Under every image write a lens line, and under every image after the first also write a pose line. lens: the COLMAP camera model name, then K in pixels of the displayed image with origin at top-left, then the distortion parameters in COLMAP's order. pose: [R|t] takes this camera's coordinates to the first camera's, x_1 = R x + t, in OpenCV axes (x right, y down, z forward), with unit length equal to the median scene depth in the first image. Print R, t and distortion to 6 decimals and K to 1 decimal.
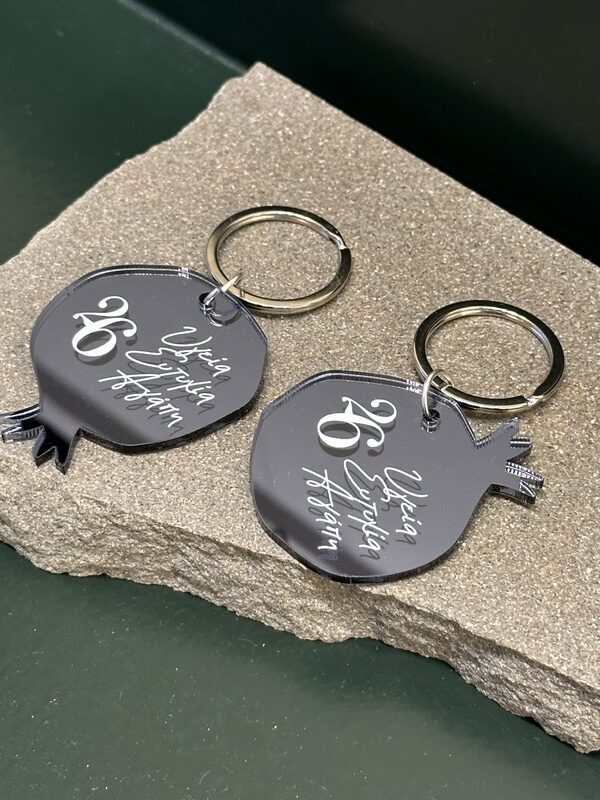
lens RADIAL K [[1860.3, 0, 301.7], [0, 1860.3, 399.0], [0, 0, 1]] dist [0.138494, 0.000000]
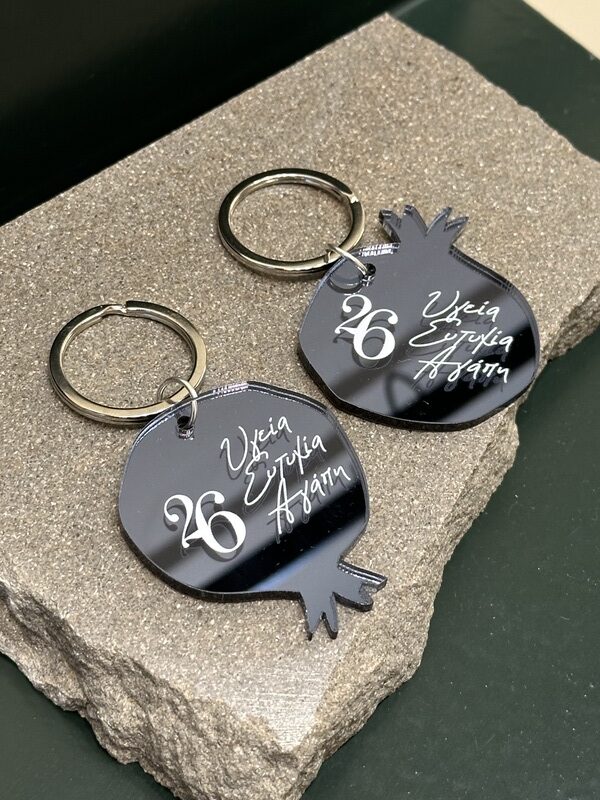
lens RADIAL K [[1860.3, 0, 297.0], [0, 1860.3, 397.3], [0, 0, 1]] dist [0.138494, 0.000000]
pose [[0.127918, -0.792650, 0.596106, -0.588345], [0.725790, 0.484437, 0.488415, -0.474306], [-0.675918, 0.370171, 0.637266, 0.371219]]
